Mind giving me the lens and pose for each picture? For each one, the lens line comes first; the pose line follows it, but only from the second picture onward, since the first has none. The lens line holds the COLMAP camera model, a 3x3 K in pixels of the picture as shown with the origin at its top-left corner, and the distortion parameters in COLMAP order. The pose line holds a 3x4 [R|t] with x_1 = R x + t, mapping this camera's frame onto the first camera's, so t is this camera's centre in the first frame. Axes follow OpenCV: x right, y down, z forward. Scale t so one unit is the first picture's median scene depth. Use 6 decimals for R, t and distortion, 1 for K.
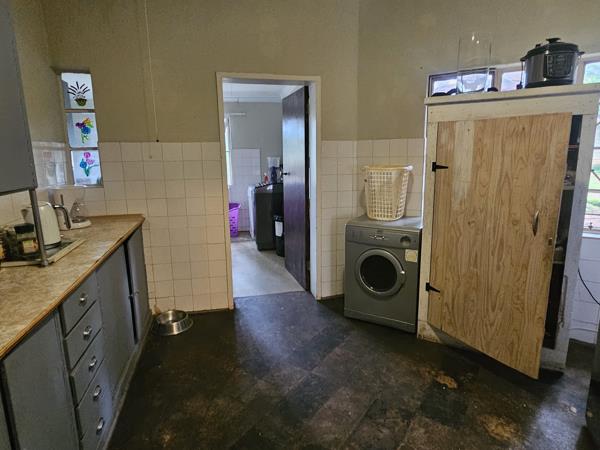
lens RADIAL K [[353.6, 0, 300.8], [0, 353.6, 216.2], [0, 0, 1]] dist [-0.002965, -0.000777]
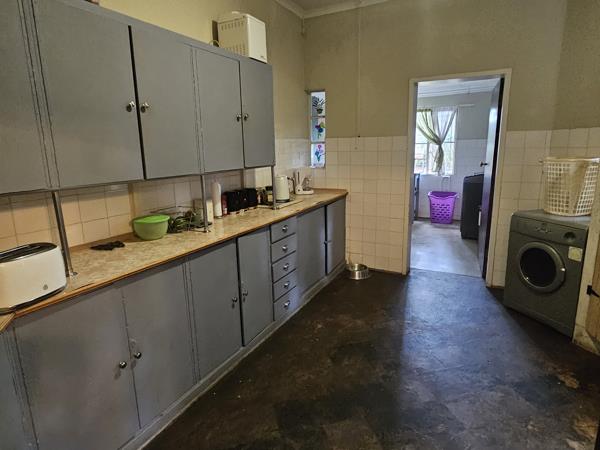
lens RADIAL K [[353.6, 0, 300.8], [0, 353.6, 216.2], [0, 0, 1]] dist [-0.002965, -0.000777]
pose [[0.751229, 0.122378, -0.648597, 0.350281], [-0.105345, 0.992295, 0.065212, 0.027890], [0.651580, 0.019337, 0.758333, -0.177569]]
